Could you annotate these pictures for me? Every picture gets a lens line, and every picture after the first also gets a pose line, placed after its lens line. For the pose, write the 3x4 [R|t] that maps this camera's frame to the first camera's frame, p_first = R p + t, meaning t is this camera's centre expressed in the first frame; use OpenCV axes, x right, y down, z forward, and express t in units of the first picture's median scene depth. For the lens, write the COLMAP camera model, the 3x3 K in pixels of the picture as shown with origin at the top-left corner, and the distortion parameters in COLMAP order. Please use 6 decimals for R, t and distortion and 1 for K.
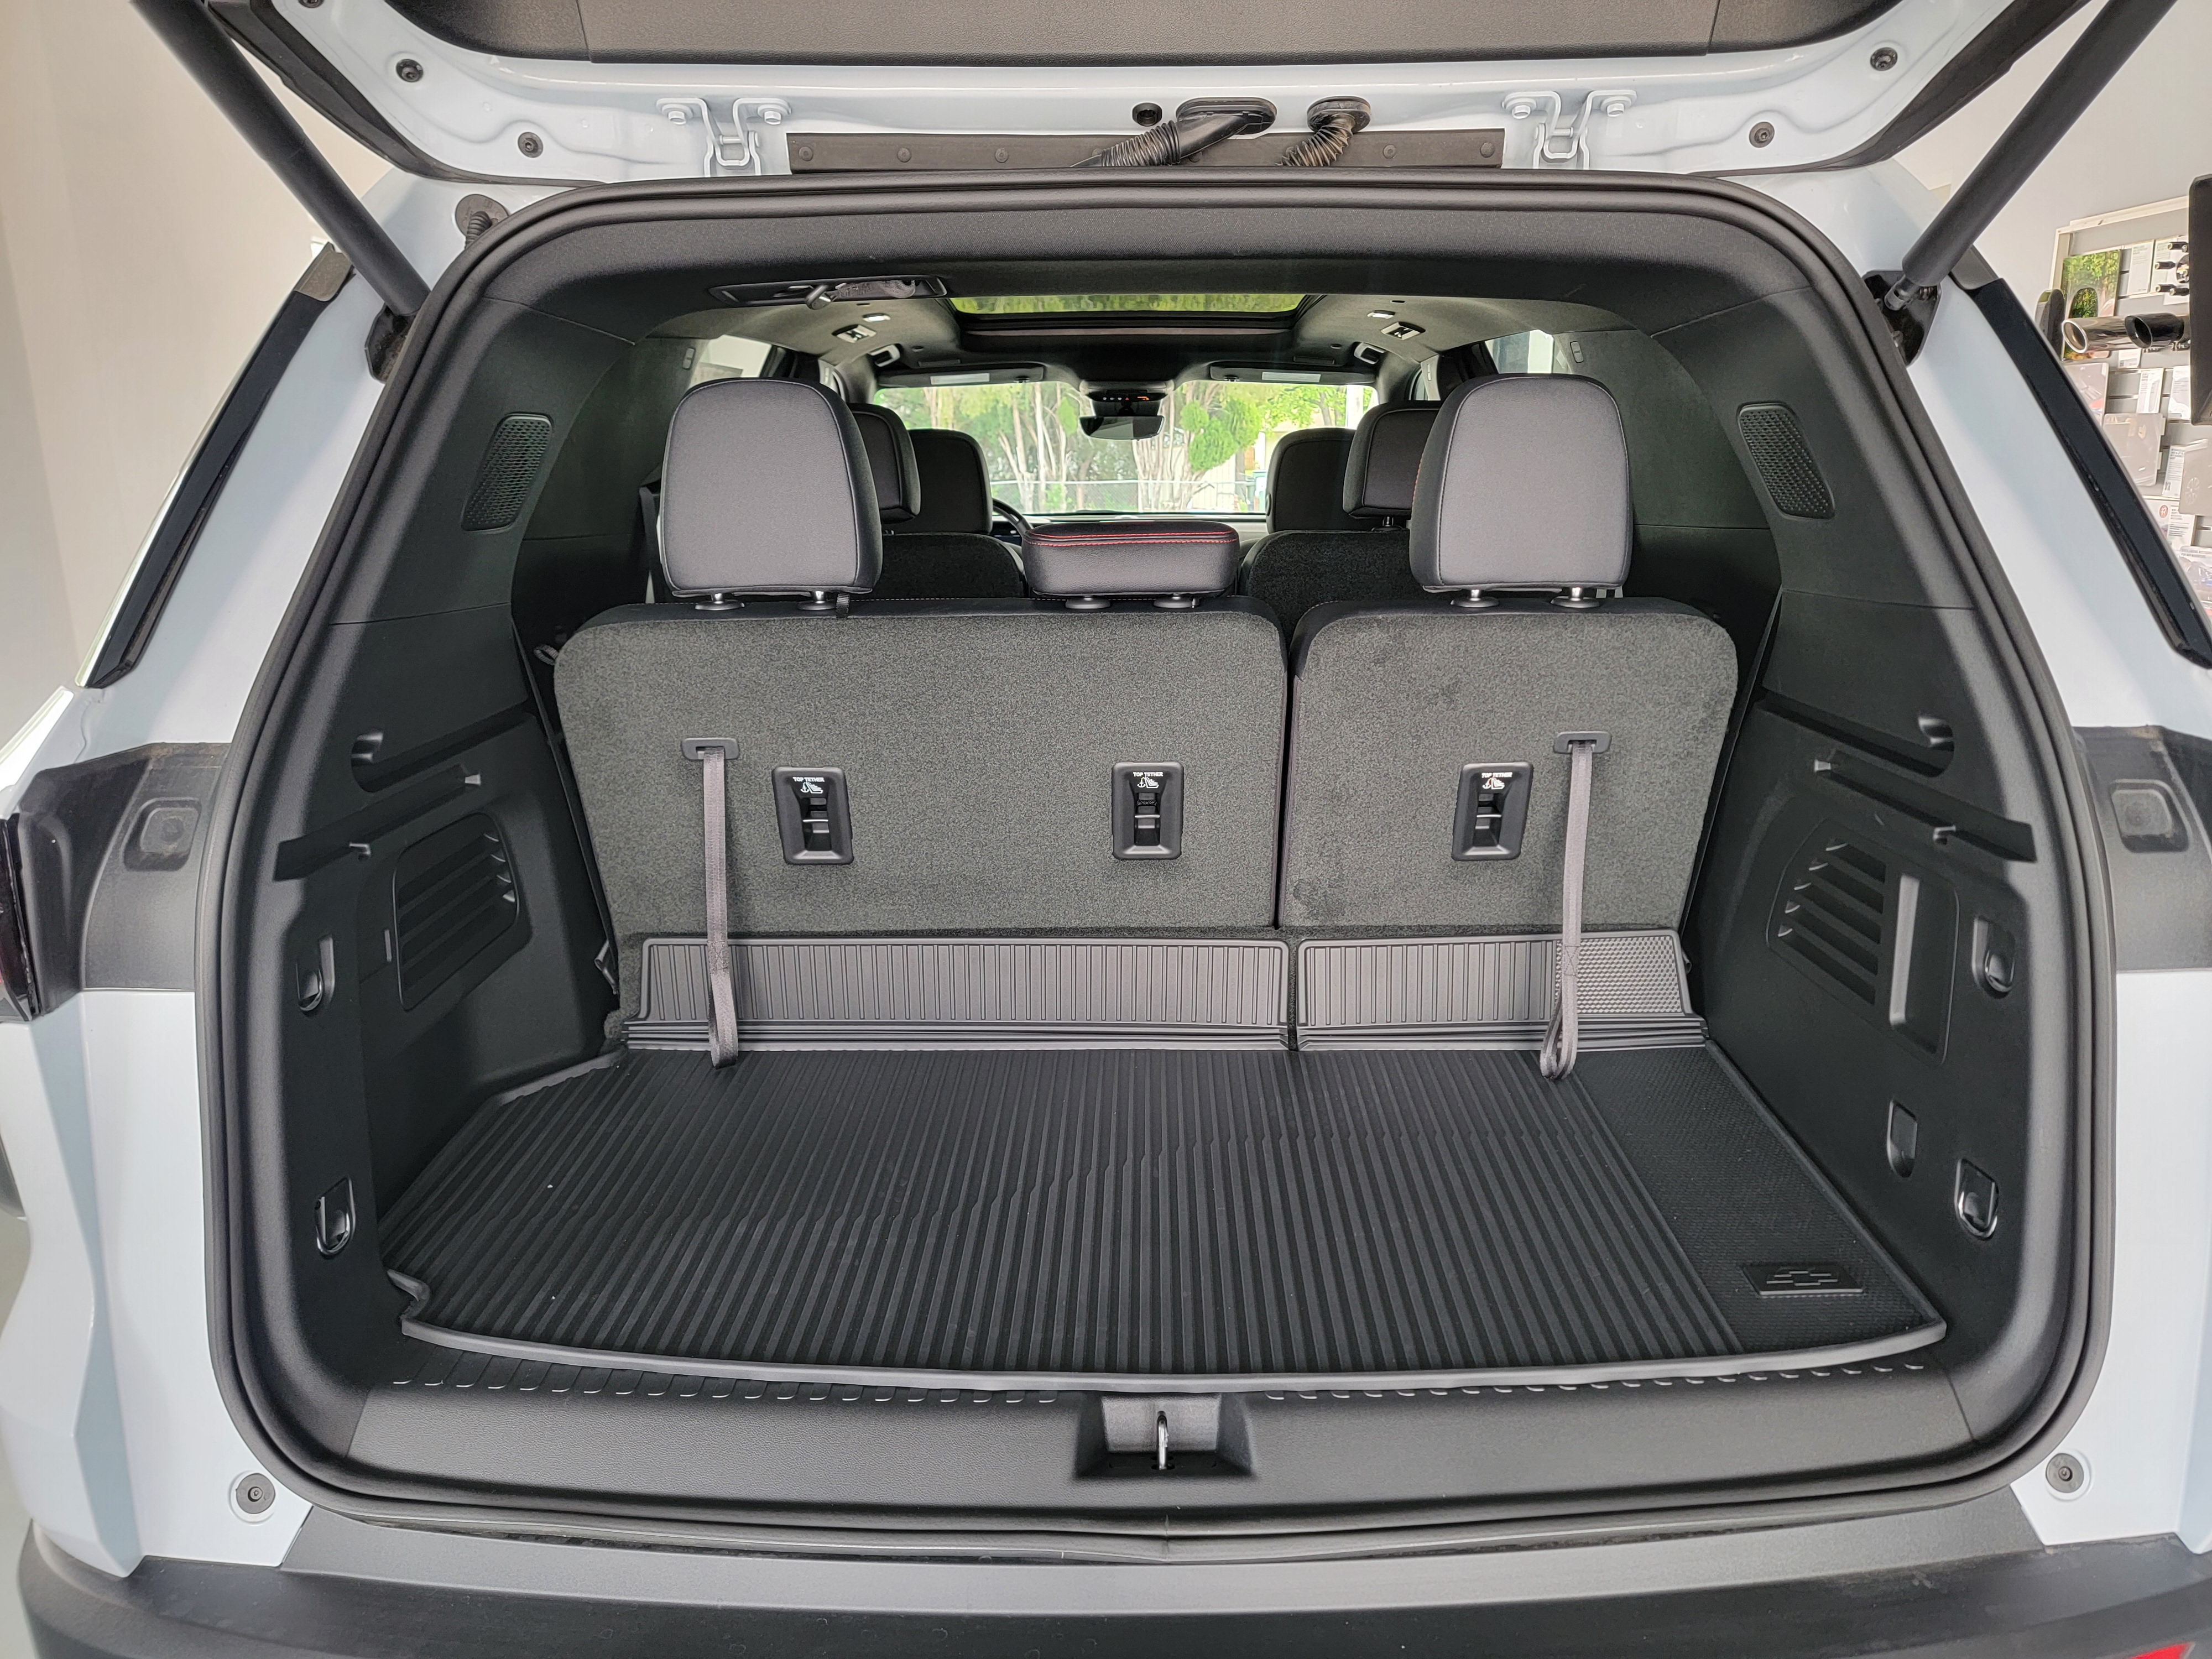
lens RADIAL K [[1529.9, 0, 1123.6], [0, 1529.9, 824.6], [0, 0, 1]] dist [0.075292, -0.077588]
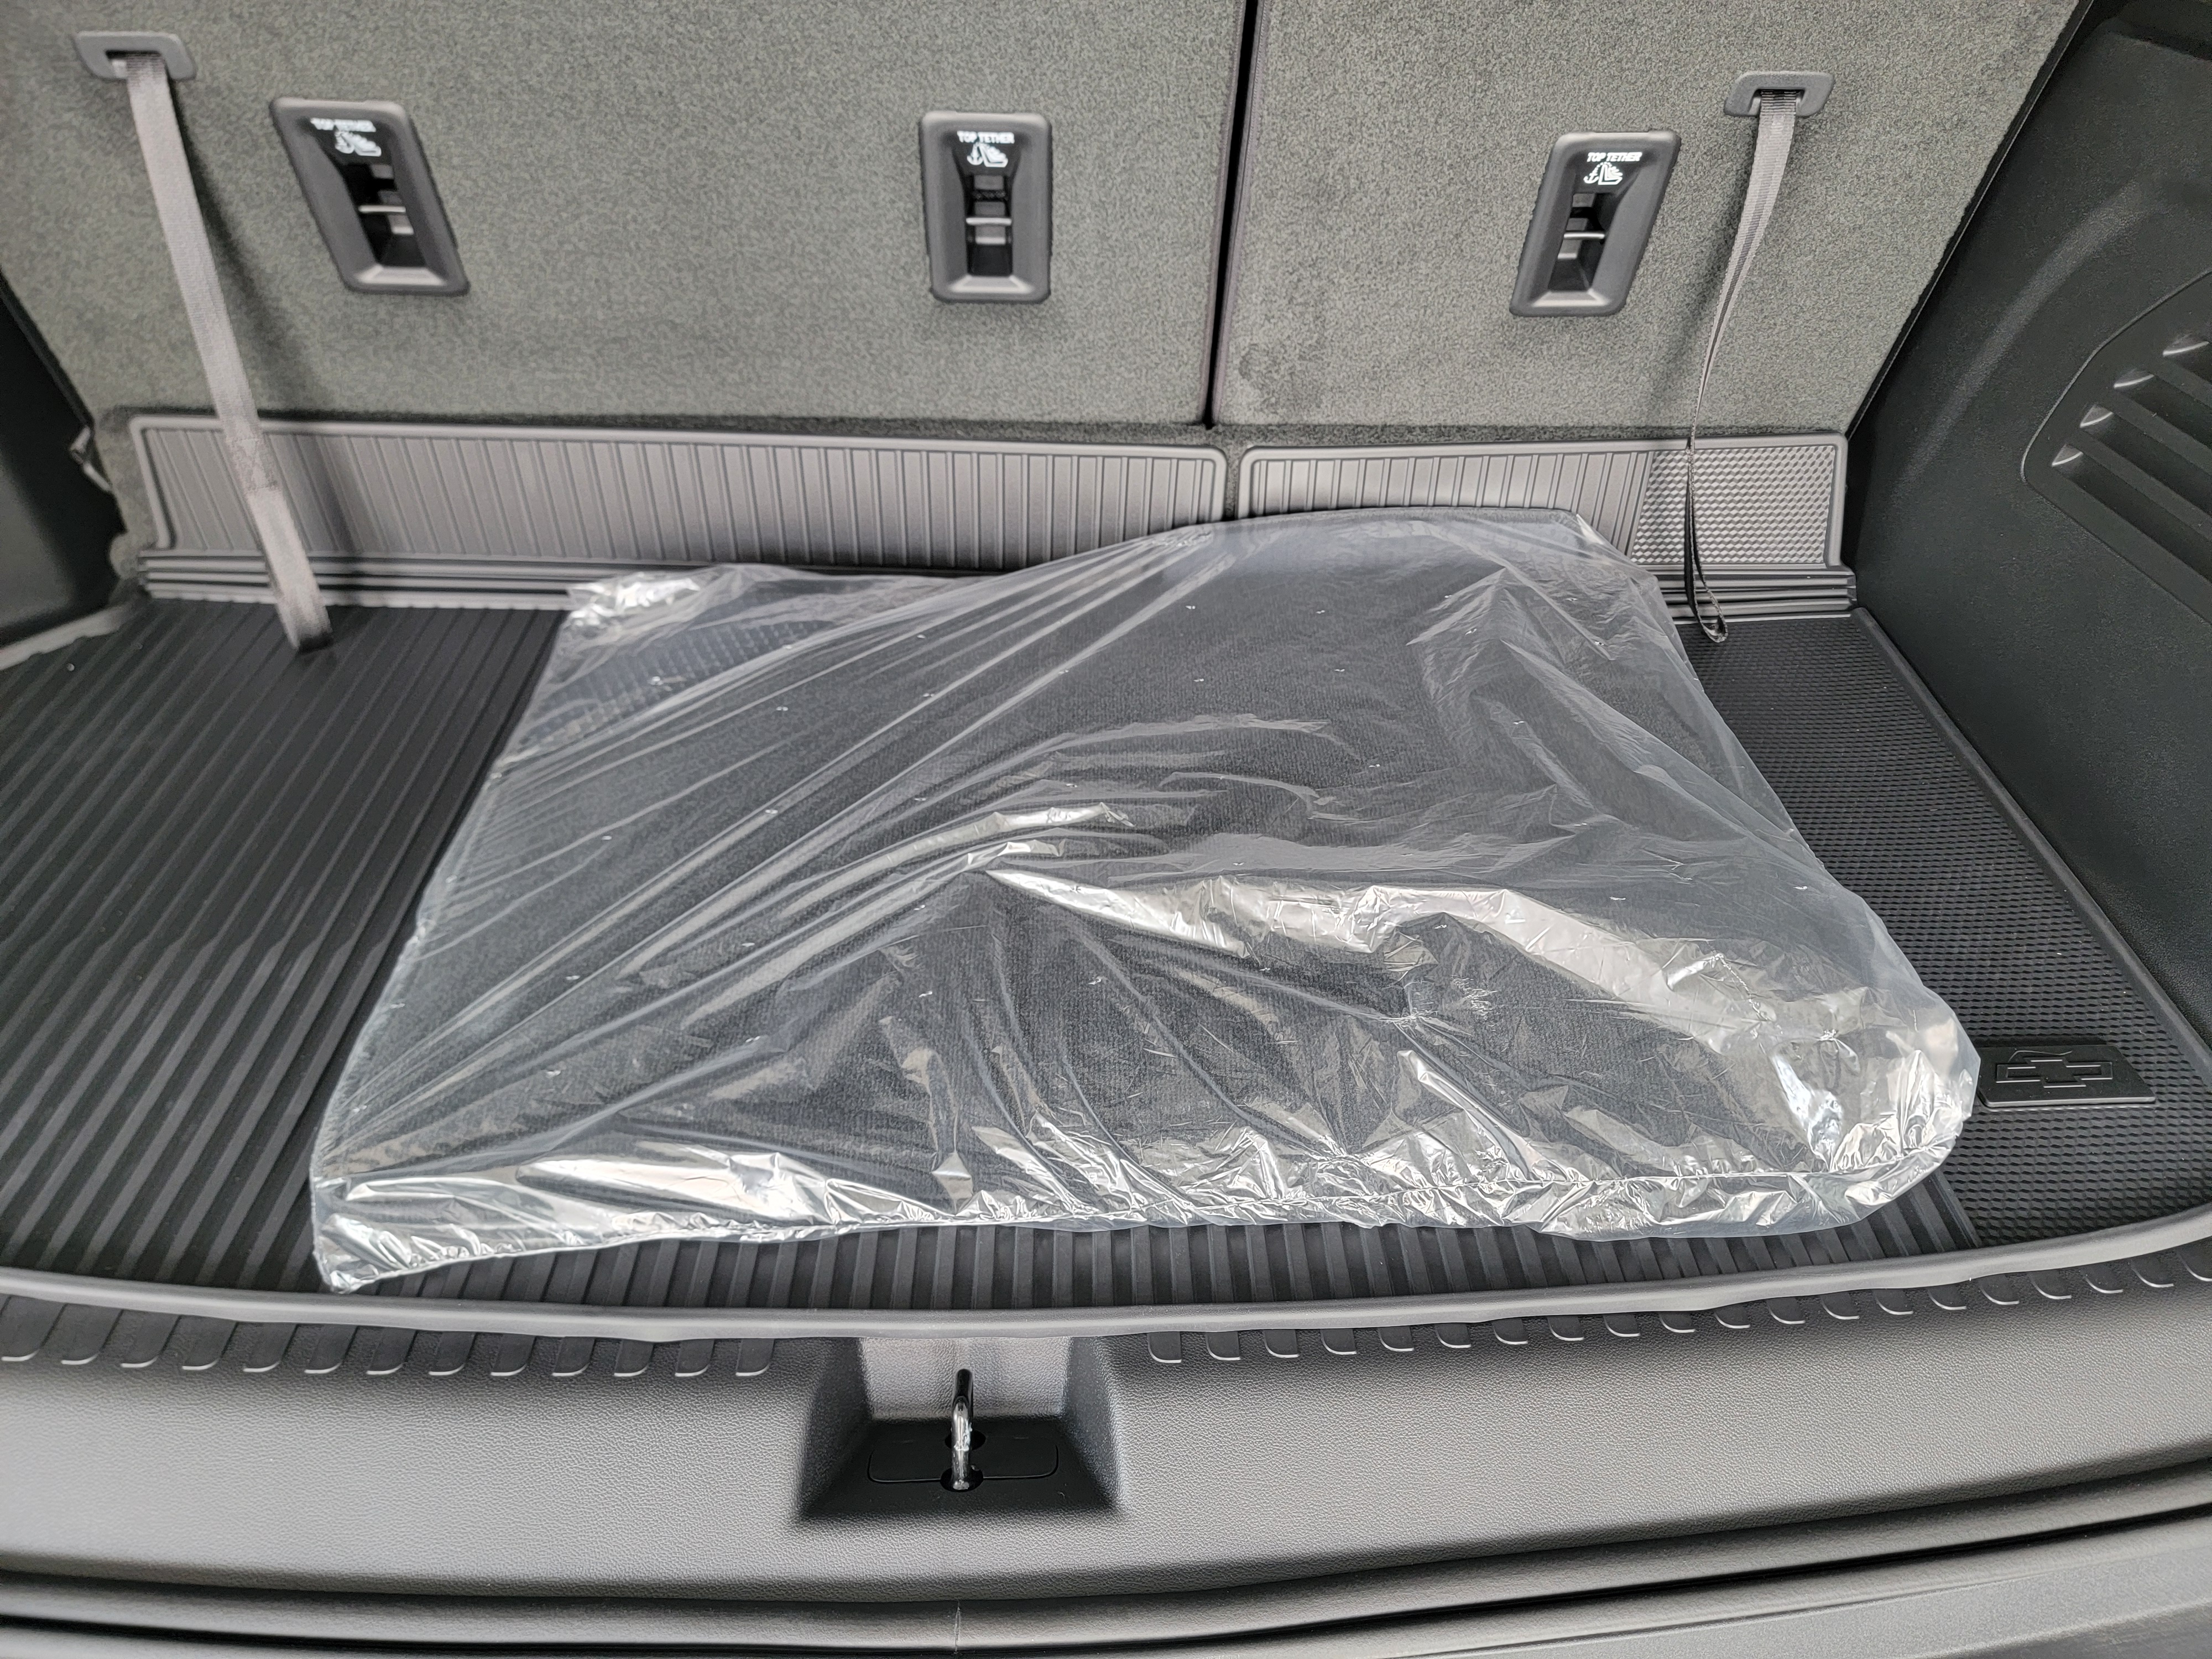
lens RADIAL K [[1529.9, 0, 1123.6], [0, 1529.9, 824.6], [0, 0, 1]] dist [0.075292, -0.077588]
pose [[0.998629, 0.006785, 0.051902, 0.037076], [-0.025304, 0.930580, 0.365213, -0.007803], [-0.045821, -0.366026, 0.929476, 0.391117]]
